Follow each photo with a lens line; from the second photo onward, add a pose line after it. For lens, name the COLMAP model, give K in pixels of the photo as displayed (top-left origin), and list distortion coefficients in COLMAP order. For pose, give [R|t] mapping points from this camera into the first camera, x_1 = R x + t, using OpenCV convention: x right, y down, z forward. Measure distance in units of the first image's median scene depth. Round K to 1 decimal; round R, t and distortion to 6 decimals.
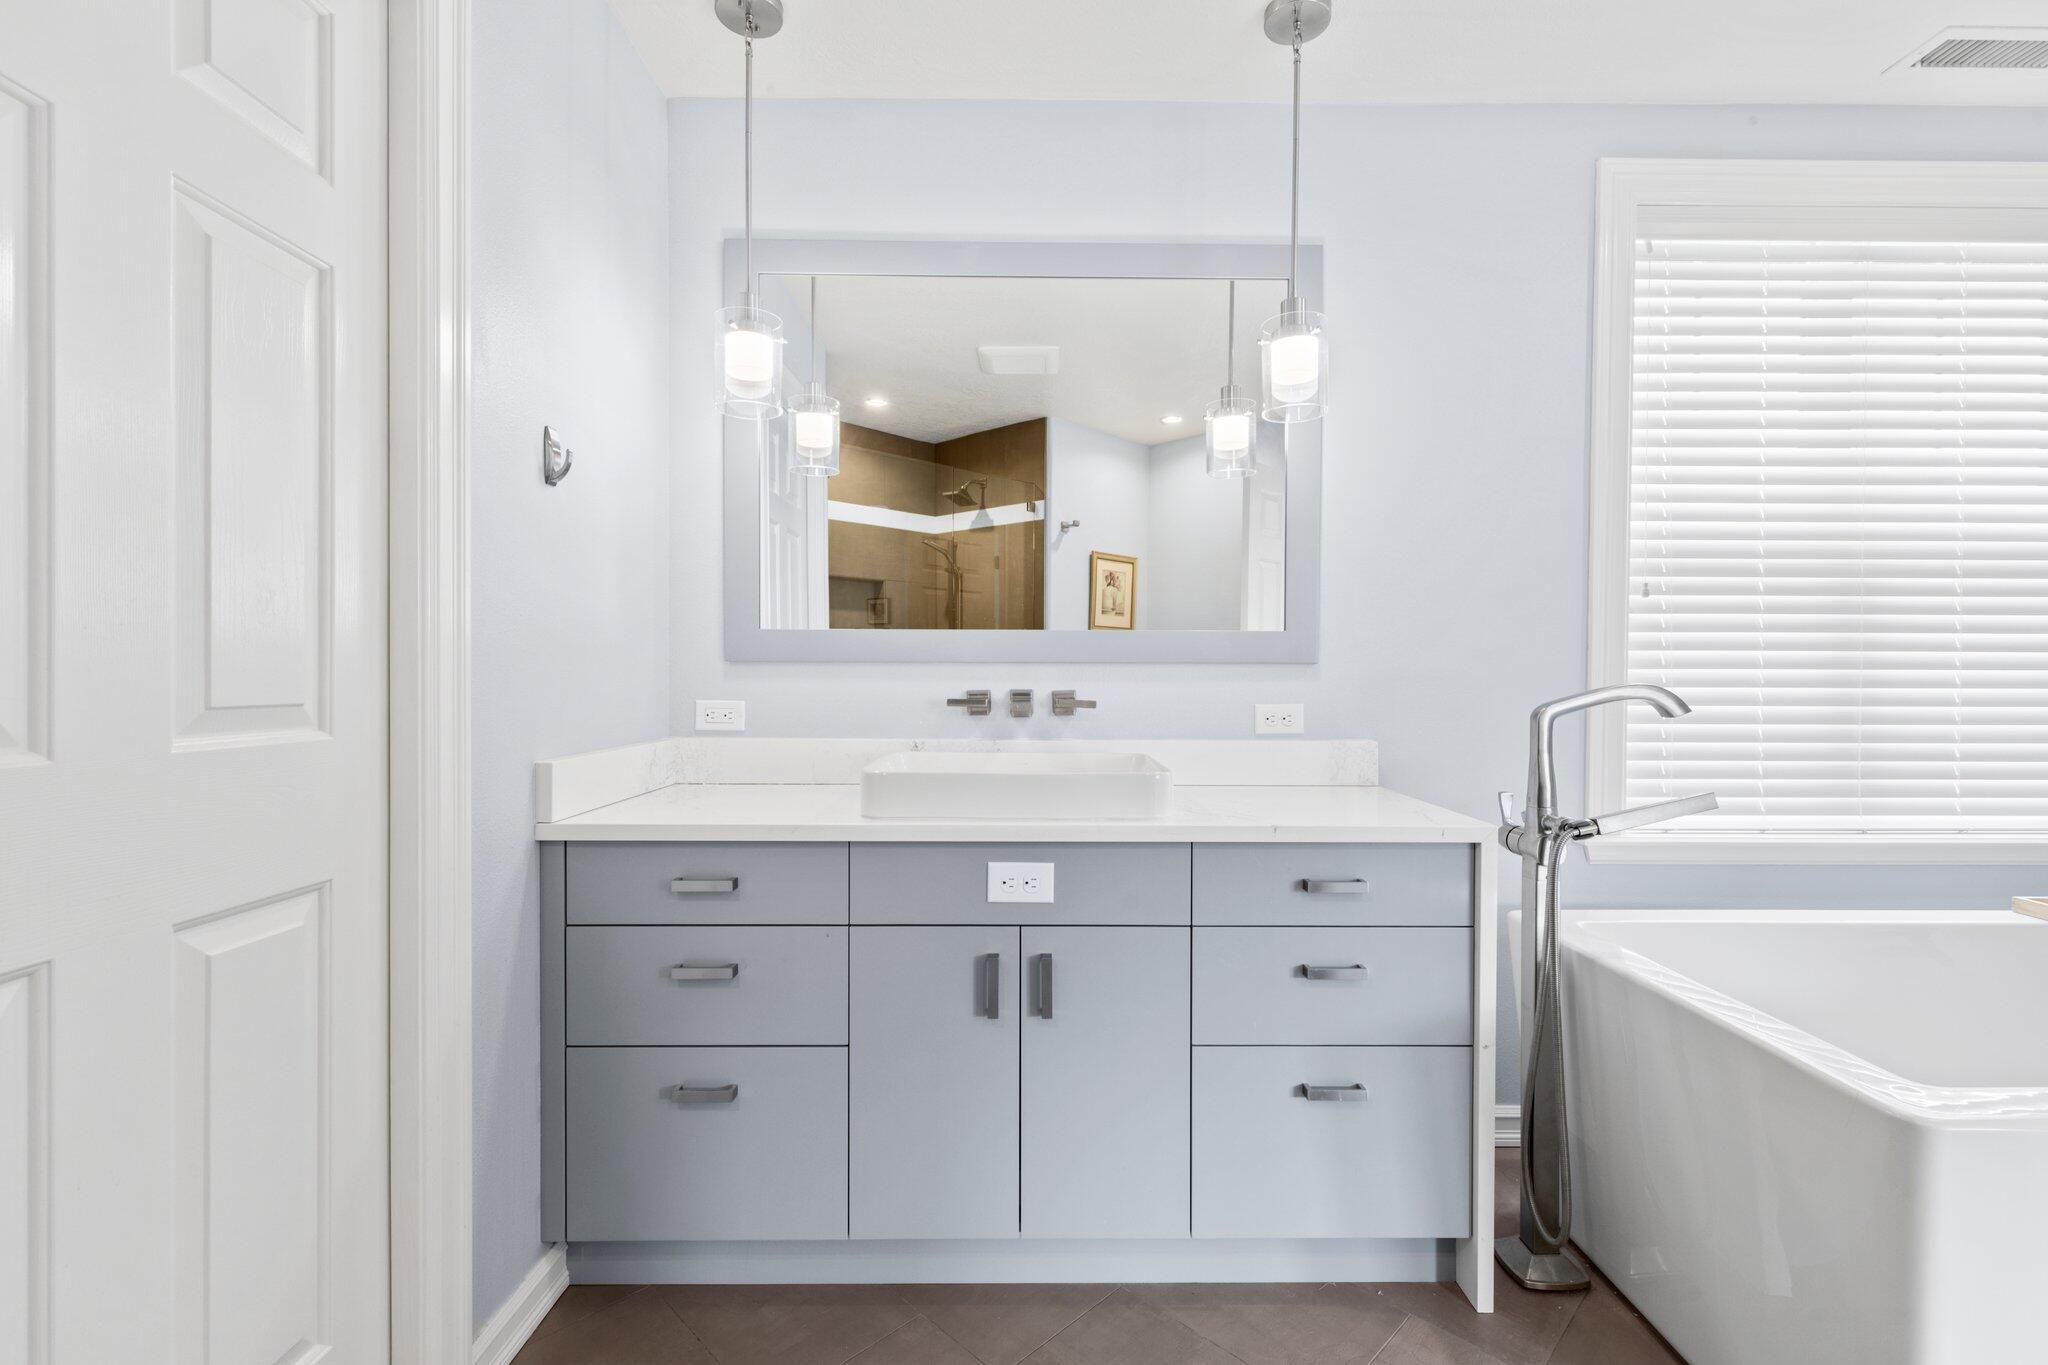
lens RADIAL K [[914.3, 0, 1028.5], [0, 914.3, 676.6], [0, 0, 1]] dist [0.007634, -0.000941]
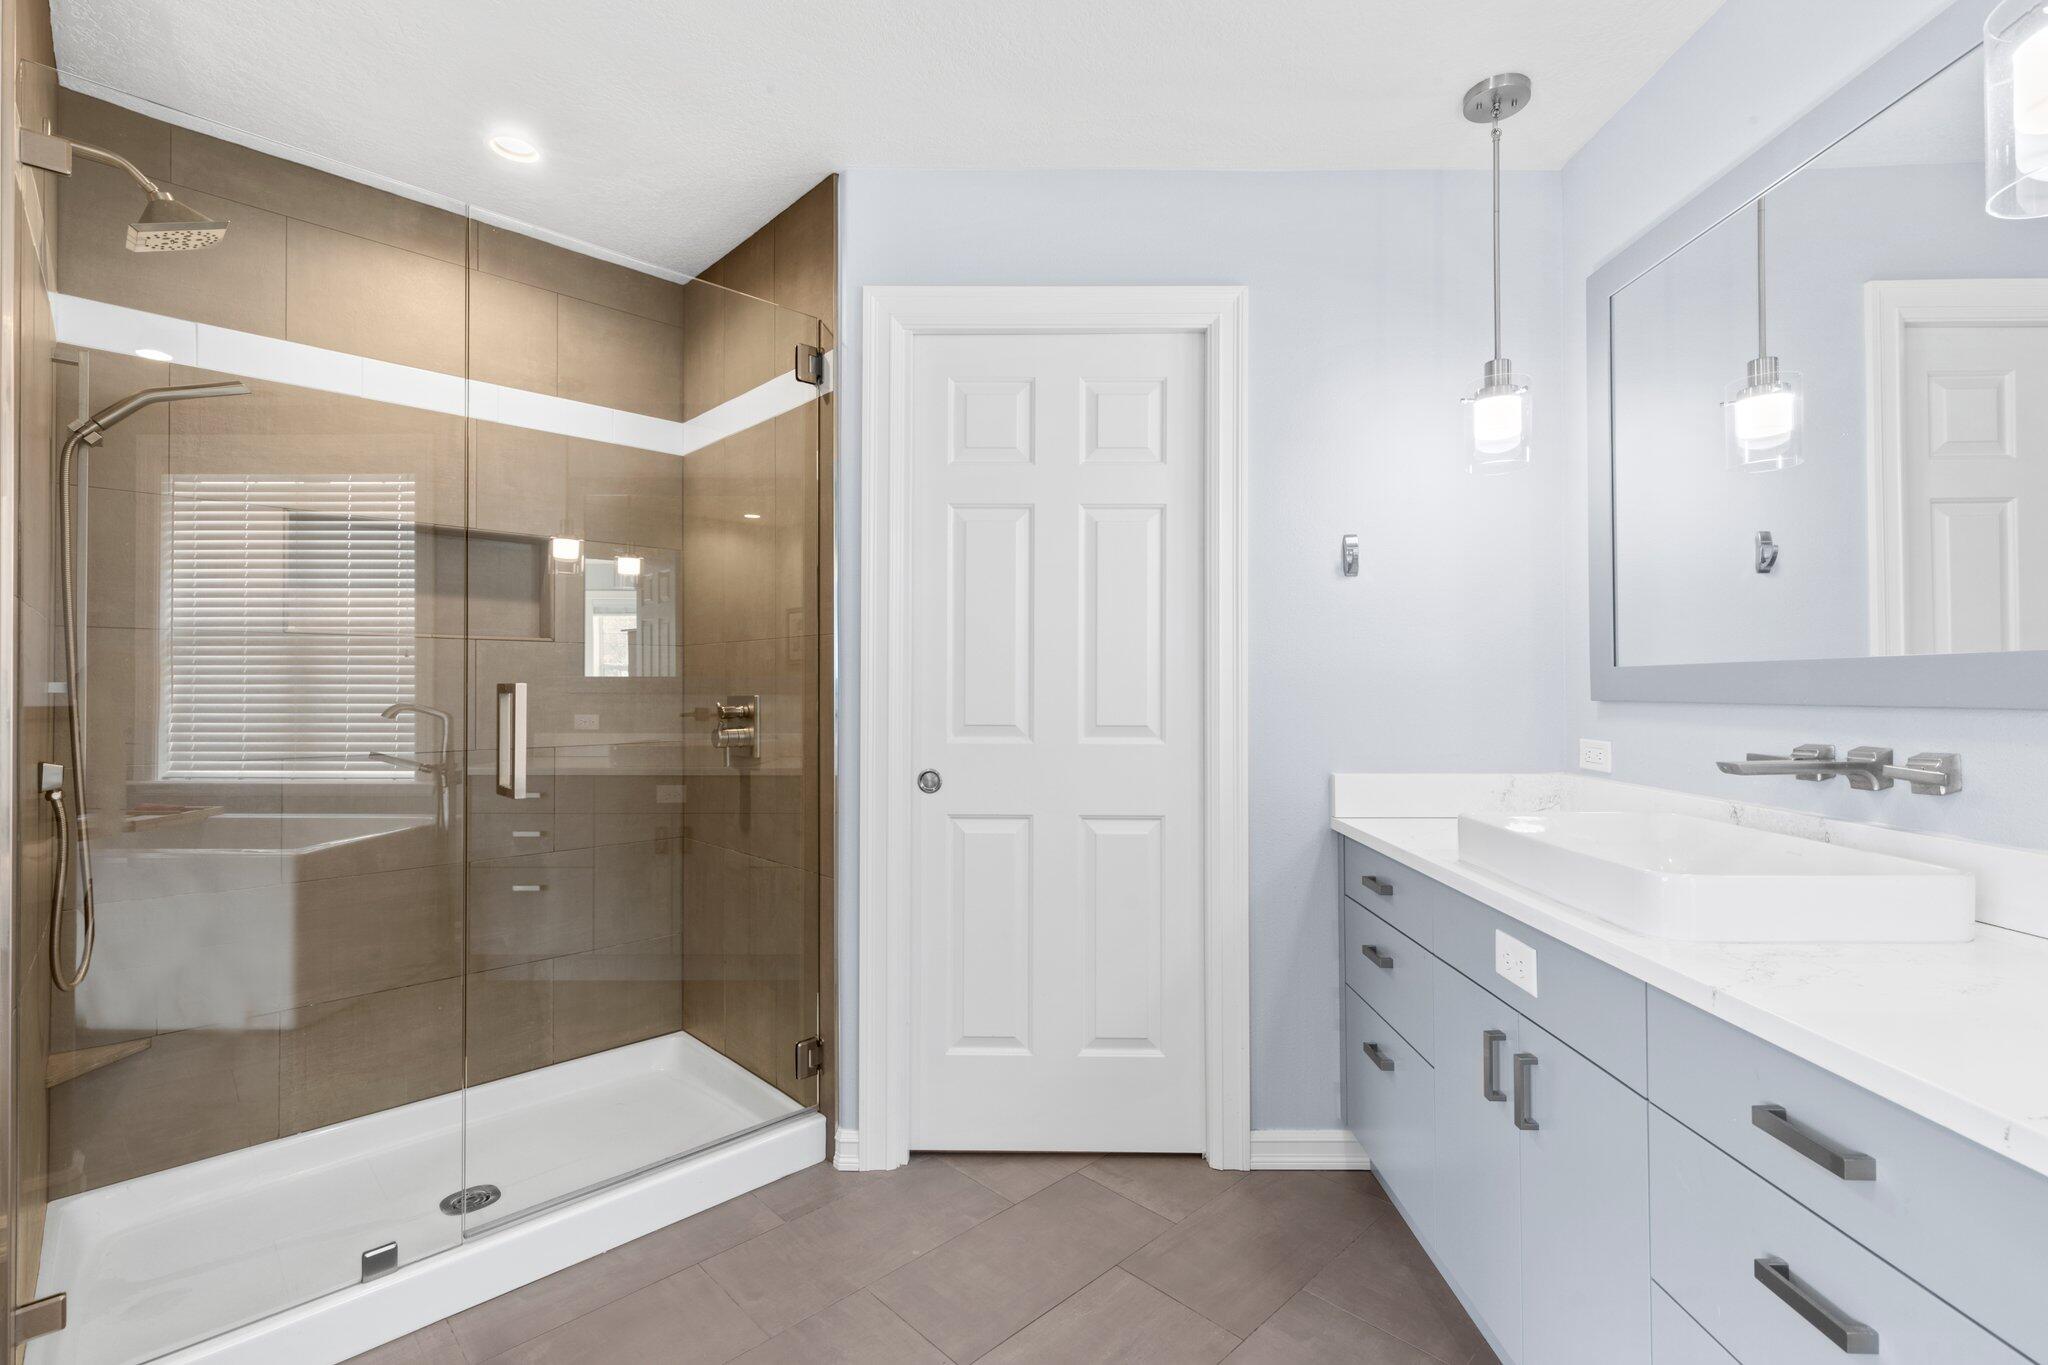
lens RADIAL K [[914.3, 0, 1039.5], [0, 914.3, 680.6], [0, 0, 1]] dist [0.007634, -0.000941]
pose [[-0.014680, -0.012868, -0.999809, 0.660538], [-0.004060, 0.999910, -0.012810, -0.023226], [0.999884, 0.003871, -0.014731, 0.417569]]
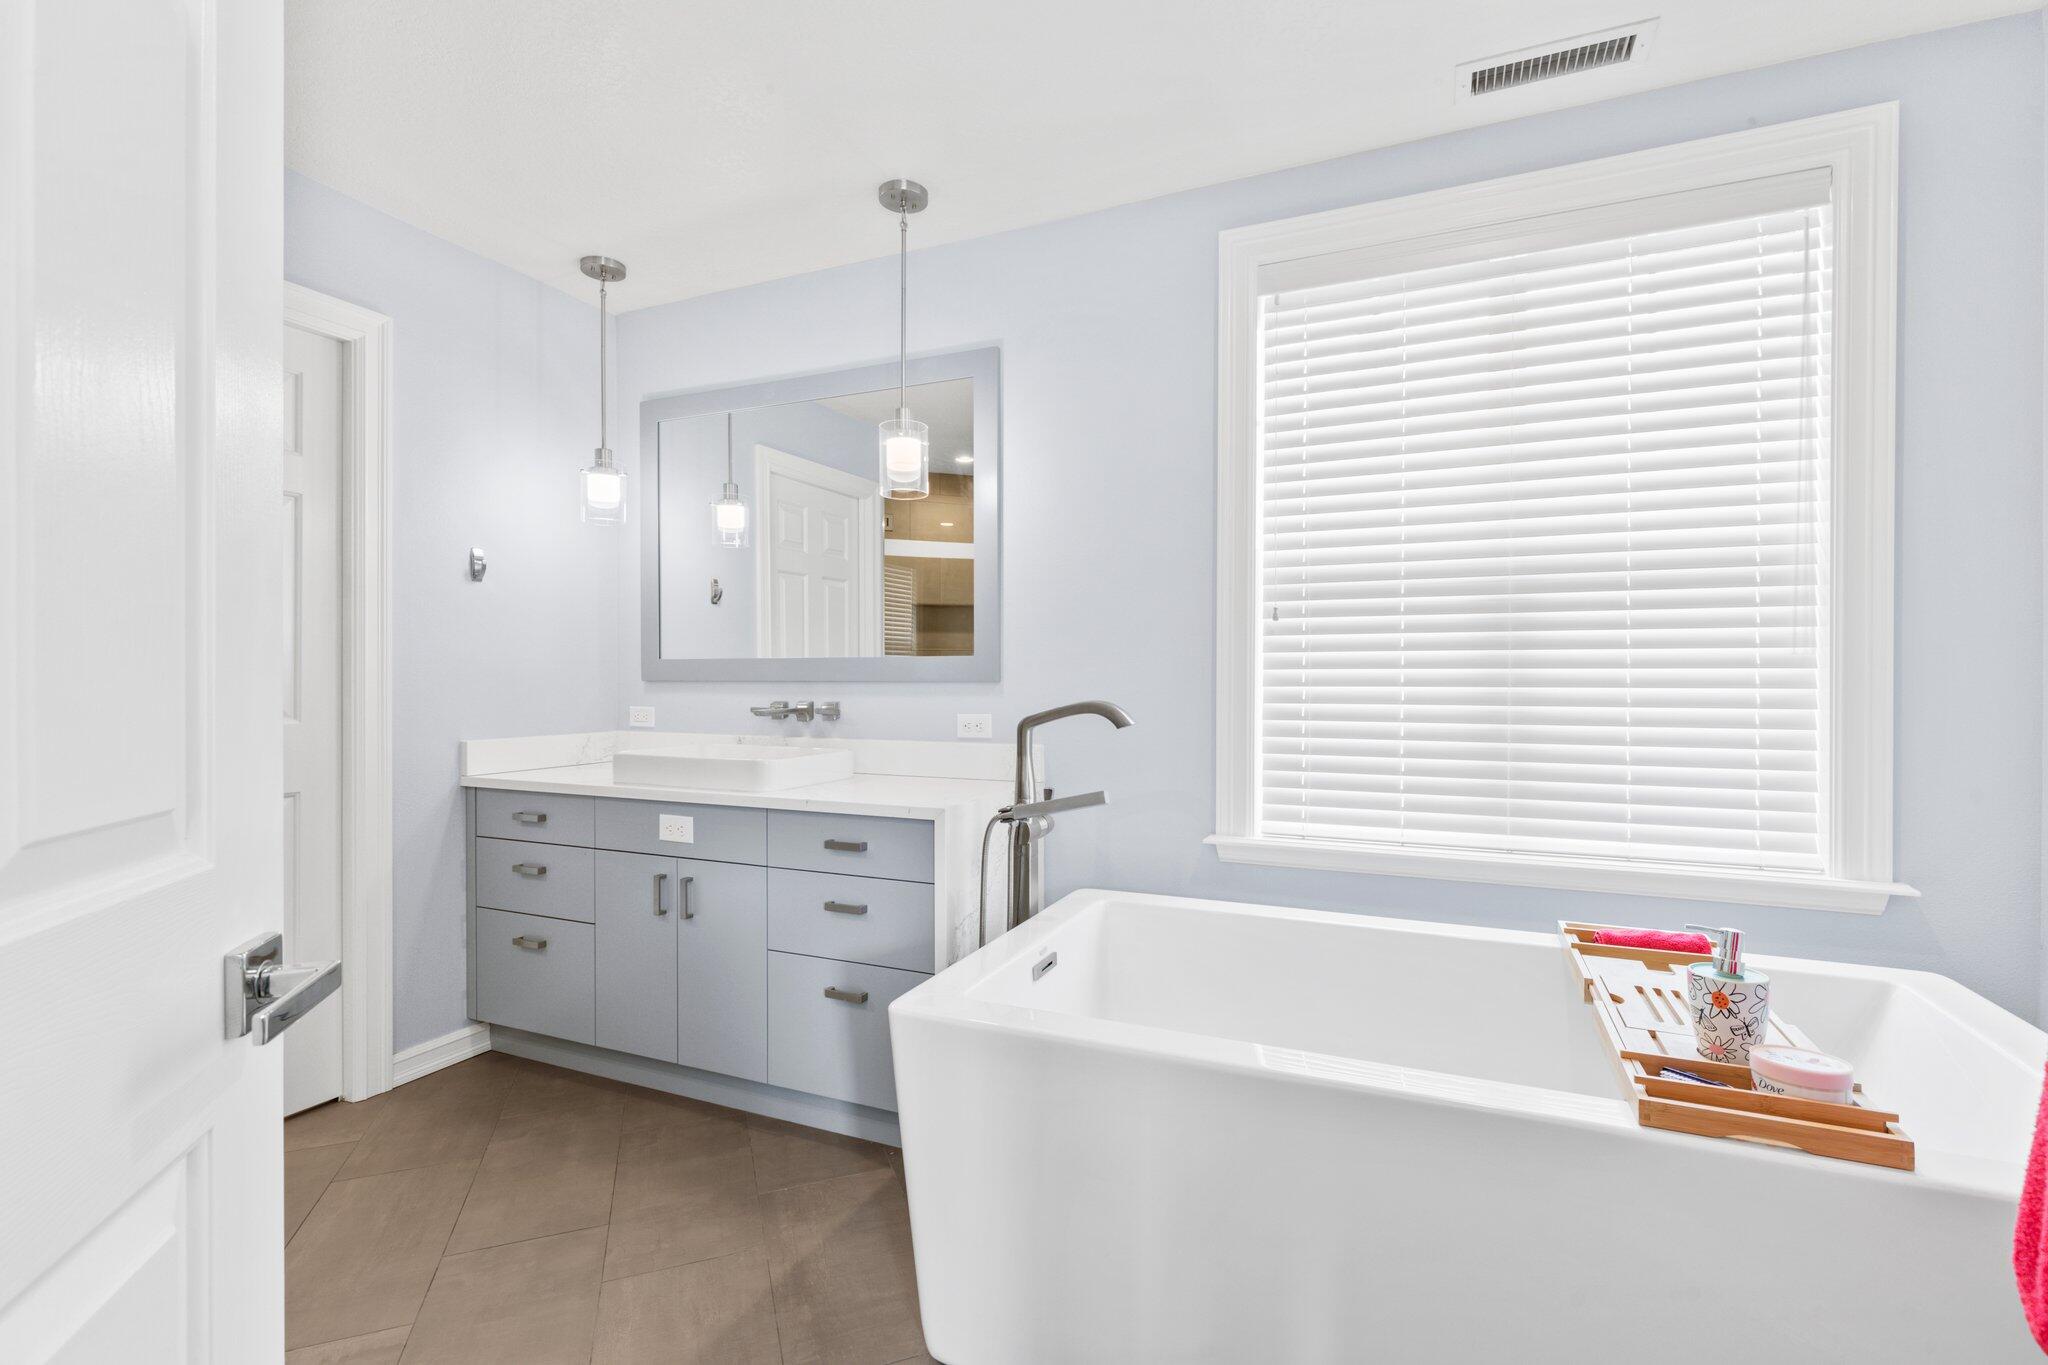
lens RADIAL K [[914.3, 0, 1035.8], [0, 914.3, 677.6], [0, 0, 1]] dist [0.007634, -0.000941]
pose [[0.912649, -0.002842, -0.408734, 0.870683], [0.000289, 0.999980, -0.006307, -0.012338], [0.408744, 0.005638, 0.912632, -0.109953]]
